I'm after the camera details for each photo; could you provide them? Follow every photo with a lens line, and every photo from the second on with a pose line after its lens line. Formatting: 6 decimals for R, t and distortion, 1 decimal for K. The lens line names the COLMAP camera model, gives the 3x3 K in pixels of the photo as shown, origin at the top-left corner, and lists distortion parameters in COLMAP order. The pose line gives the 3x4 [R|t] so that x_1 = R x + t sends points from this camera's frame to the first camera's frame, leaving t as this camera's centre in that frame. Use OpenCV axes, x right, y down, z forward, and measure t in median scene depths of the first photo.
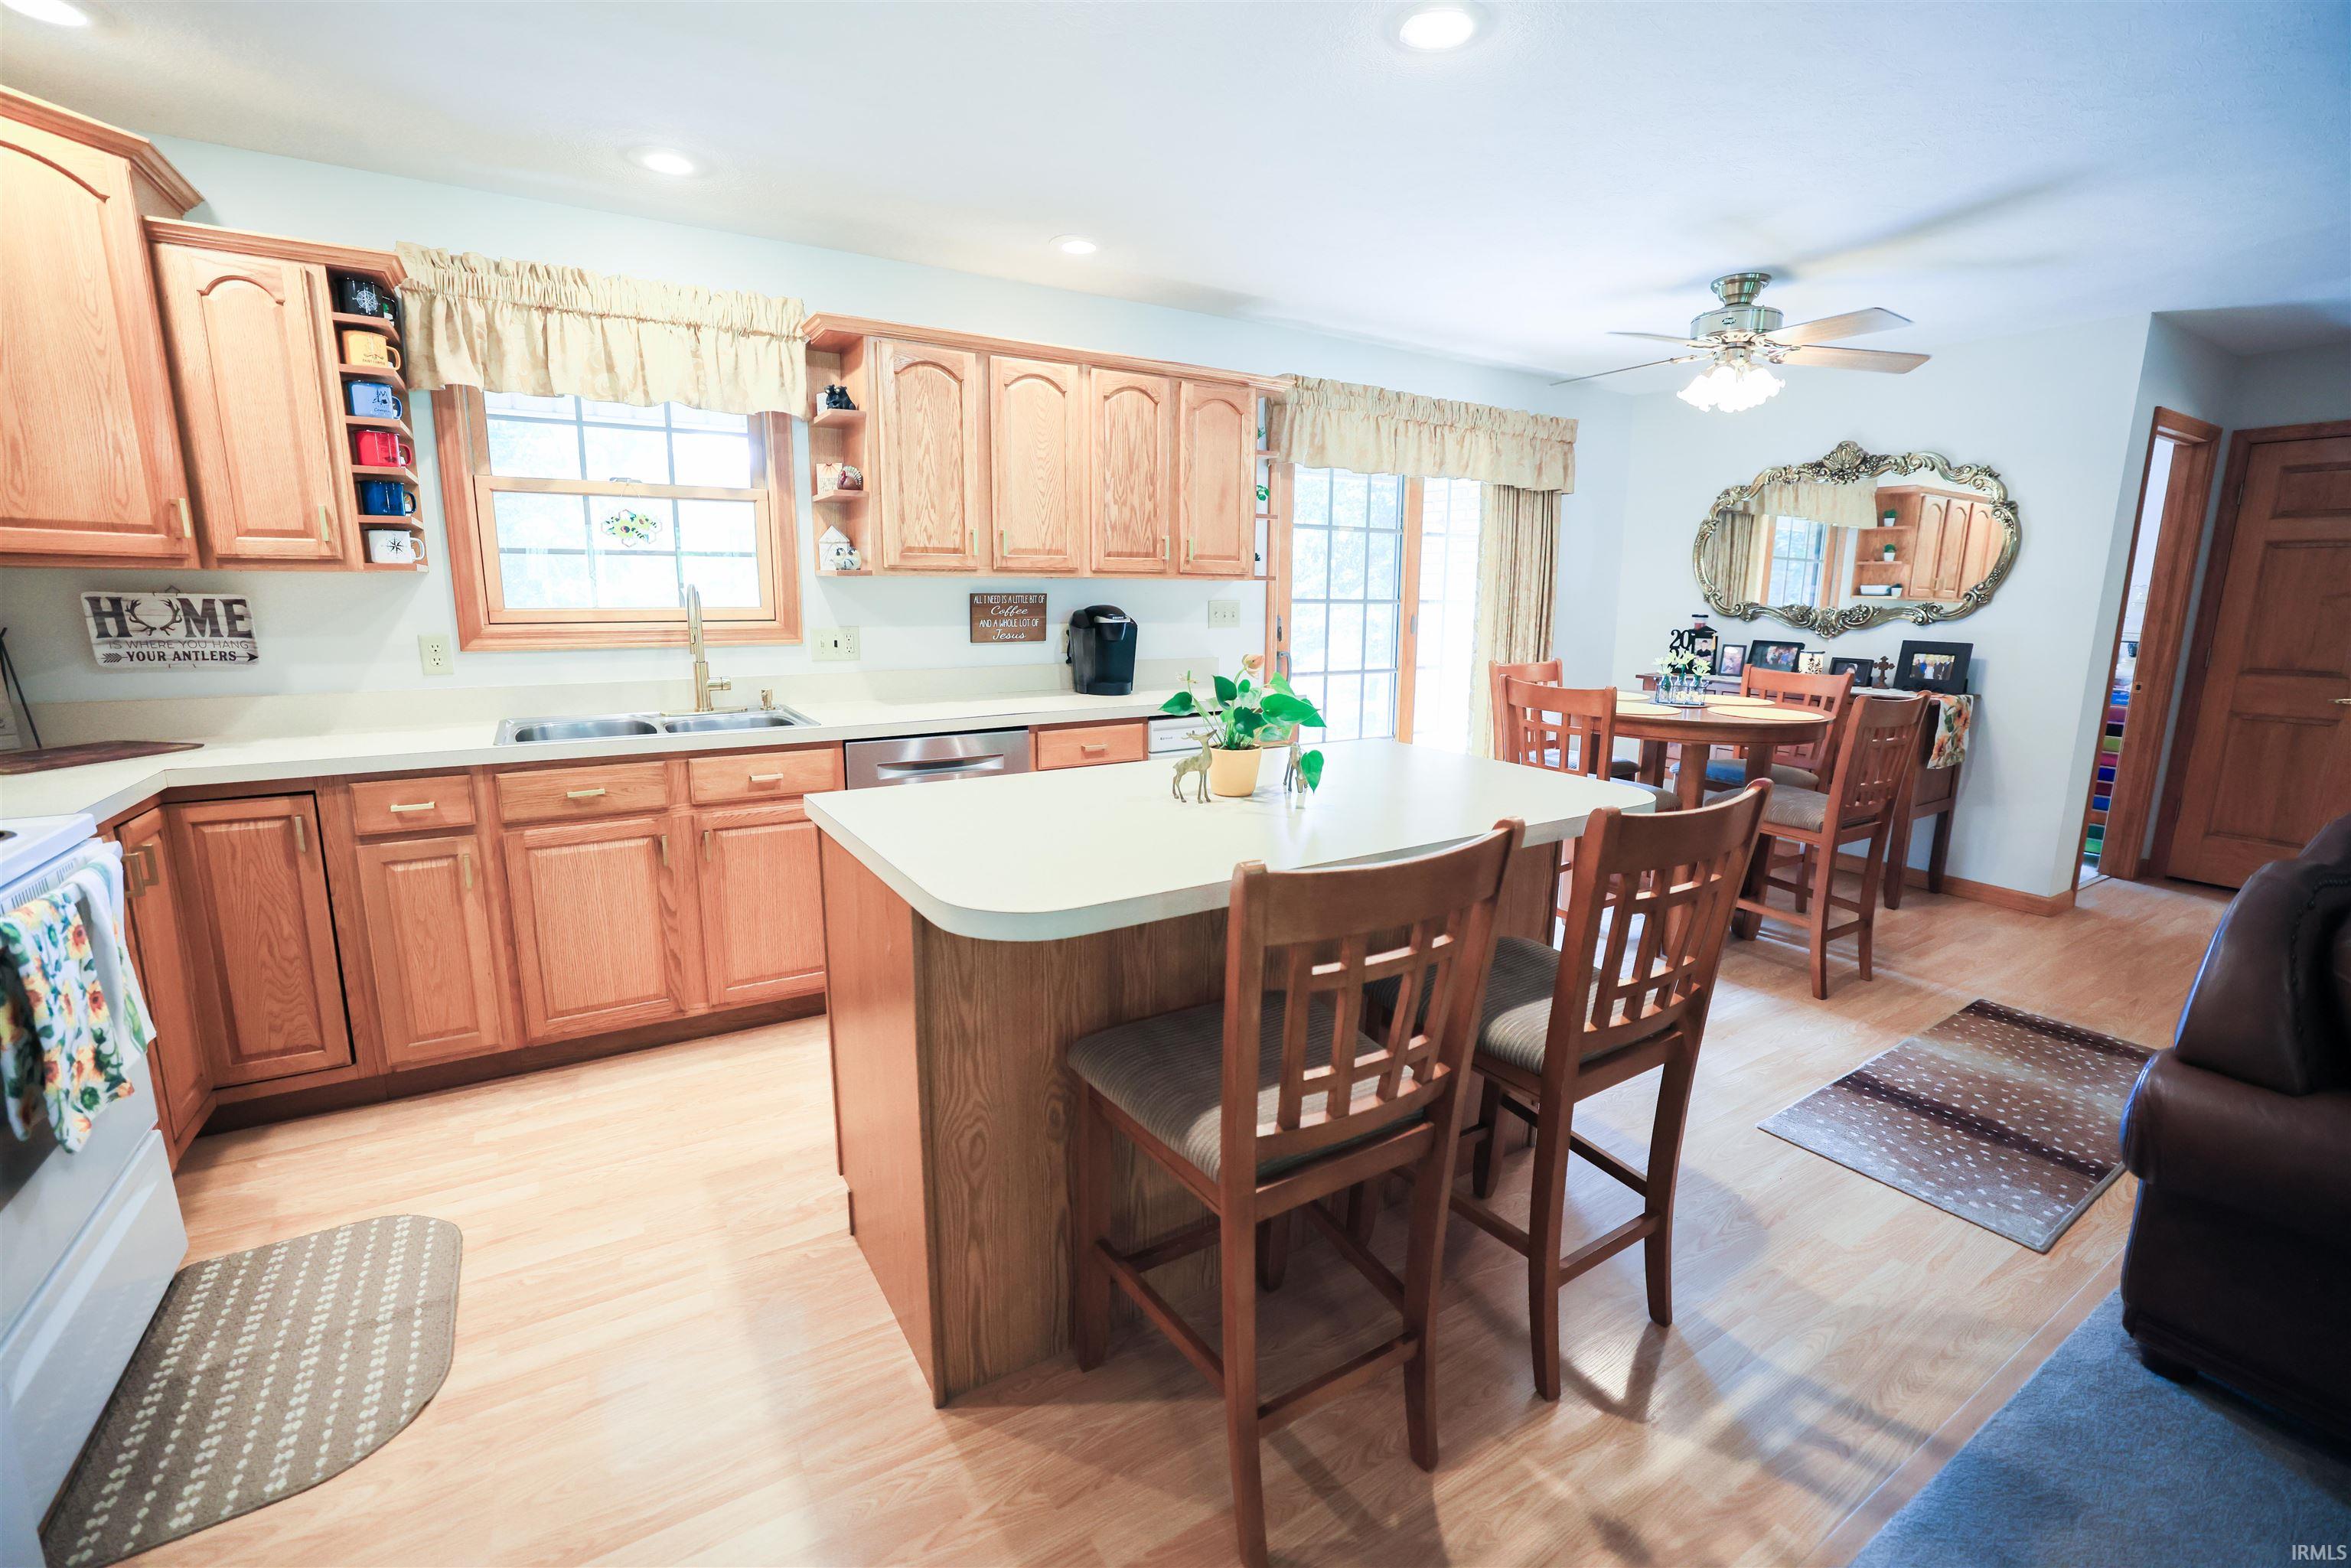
lens RADIAL K [[1005.3, 0, 1164.6], [0, 1005.3, 780.5], [0, 0, 1]] dist [-0.043259, 0.013778]
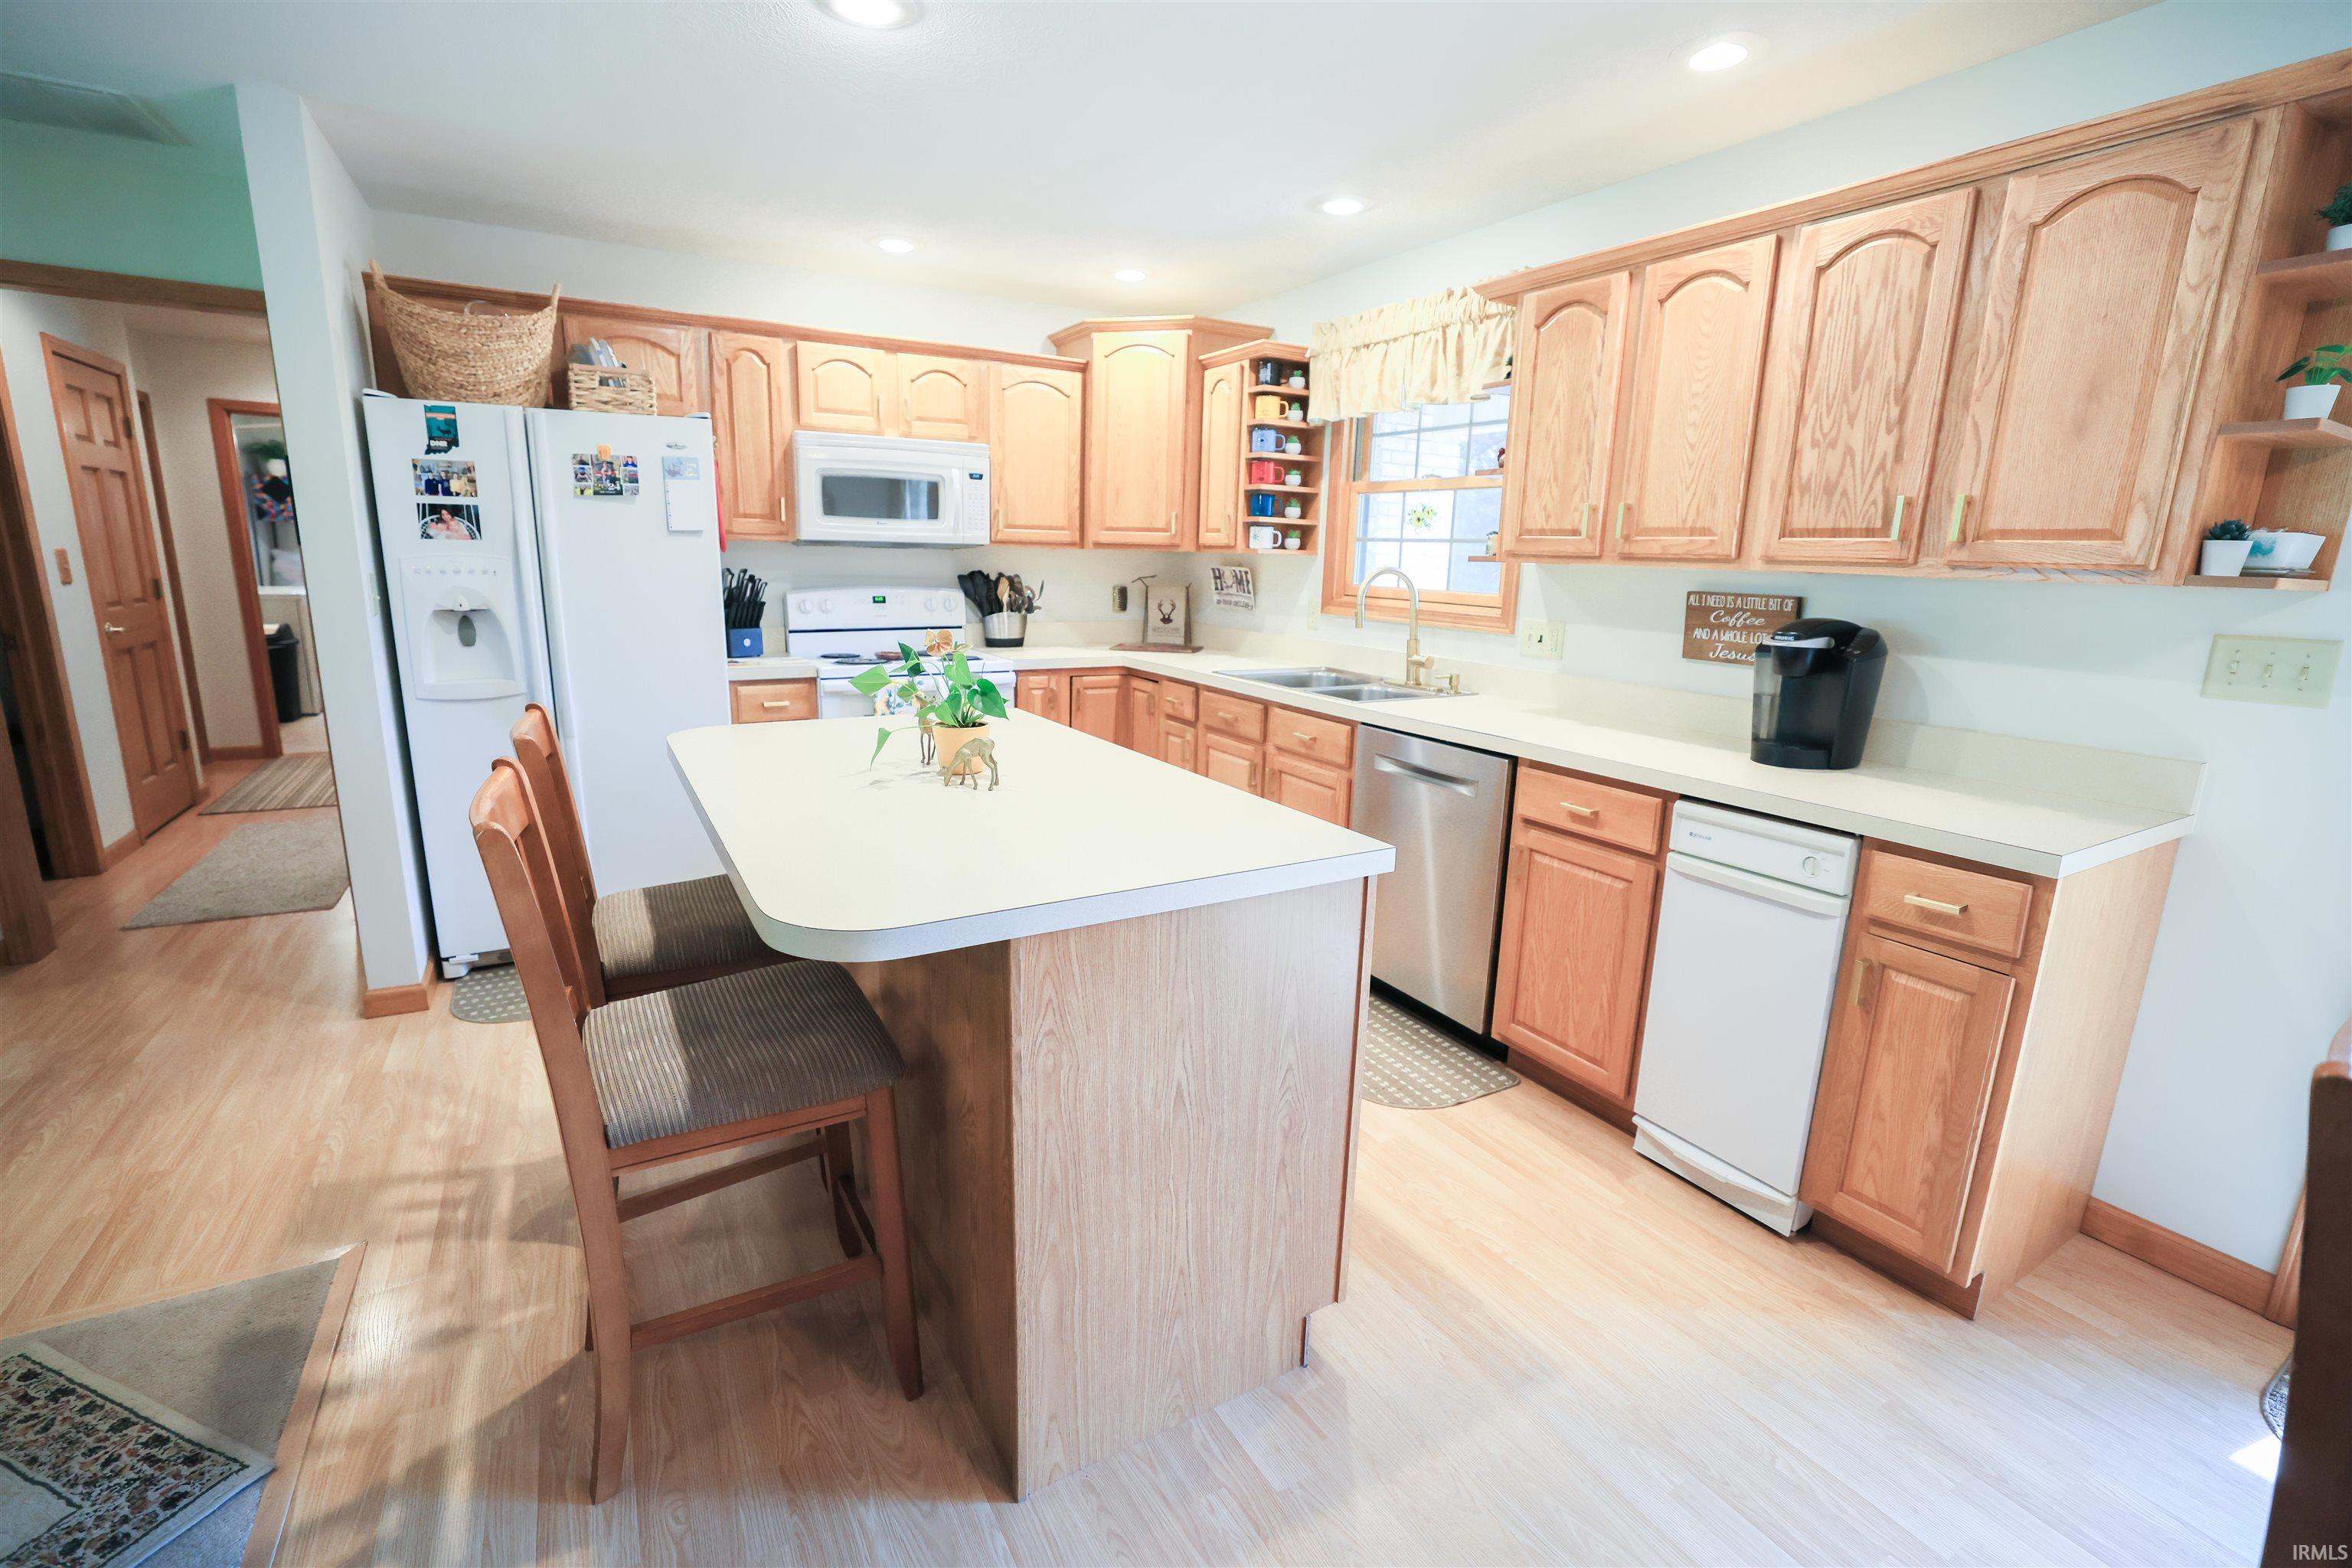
lens RADIAL K [[1005.8, 0, 1150.8], [0, 1005.8, 773.0], [0, 0, 1]] dist [-0.043259, 0.013778]
pose [[-0.027012, 0.204405, -0.978514, 0.554739], [-0.216787, 0.954377, 0.205348, -0.122806], [0.975845, 0.217676, 0.018532, 0.628381]]
